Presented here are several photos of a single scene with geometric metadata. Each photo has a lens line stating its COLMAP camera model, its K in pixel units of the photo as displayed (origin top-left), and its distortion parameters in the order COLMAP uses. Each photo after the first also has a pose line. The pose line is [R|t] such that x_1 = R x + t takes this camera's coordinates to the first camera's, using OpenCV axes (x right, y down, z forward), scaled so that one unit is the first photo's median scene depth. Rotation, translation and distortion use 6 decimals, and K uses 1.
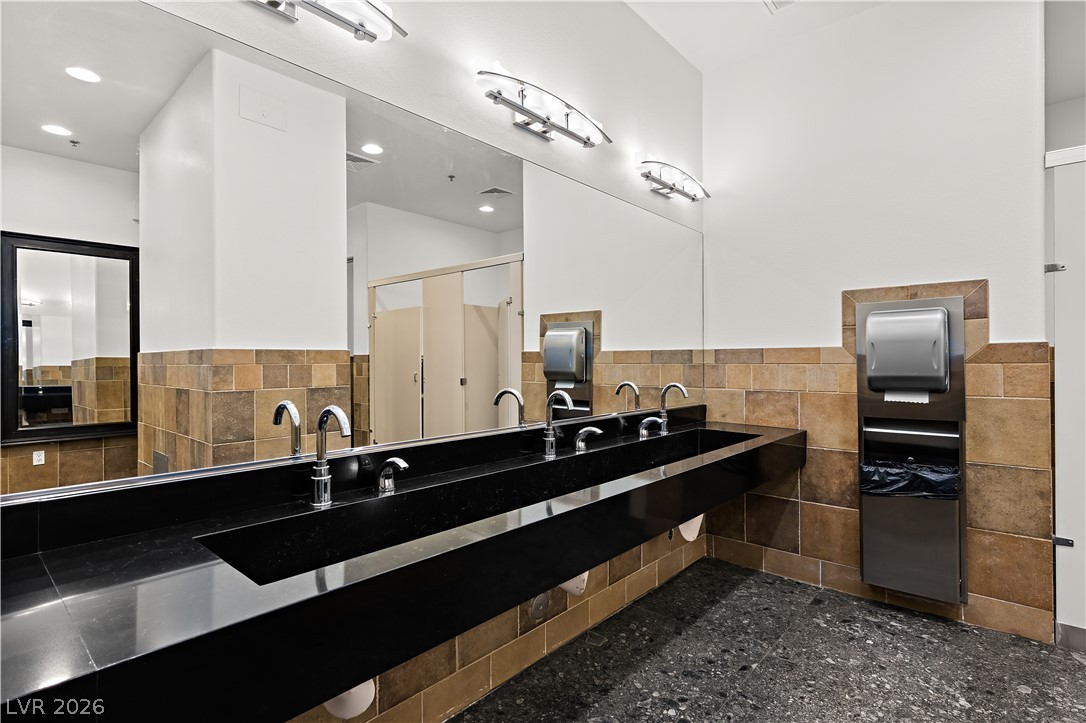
lens RADIAL K [[534.6, 0, 544.4], [0, 534.6, 355.1], [0, 0, 1]] dist [-0.001892, 0.000574]
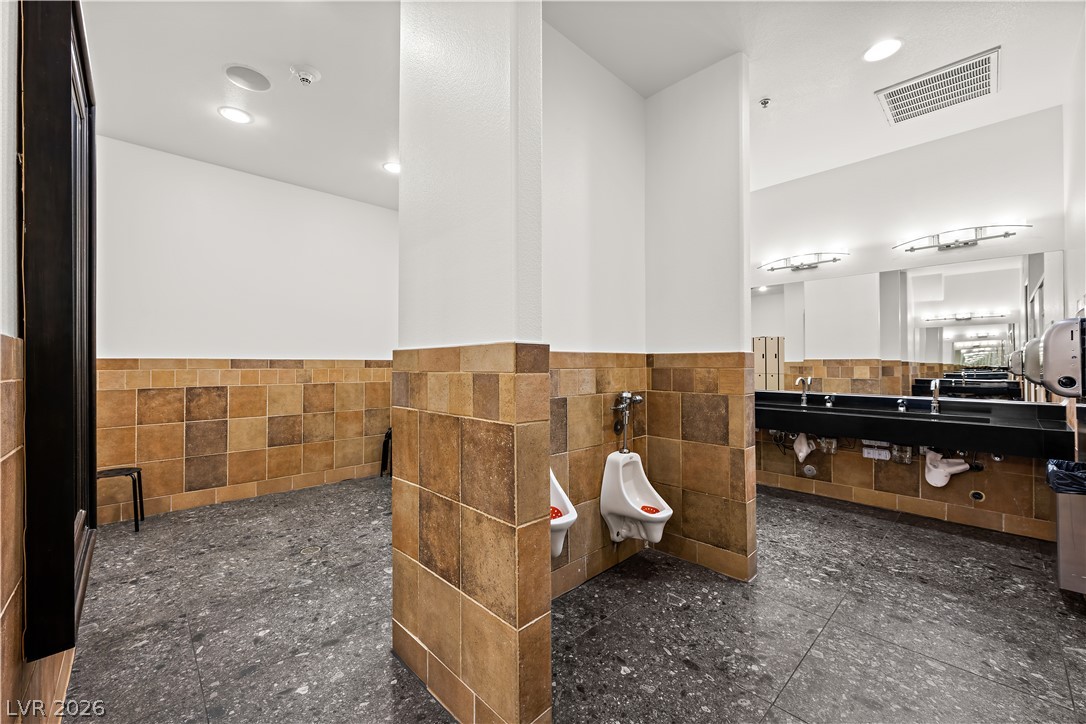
lens RADIAL K [[435.0, 0, 544.7], [0, 435.0, 362.4], [0, 0, 1]] dist [-0.000887, 0.000837]
pose [[-0.090805, -0.000951, -0.995868, 1.895747], [0.009230, 0.999956, -0.001797, -0.009077], [0.995826, -0.009355, -0.090792, 0.026079]]
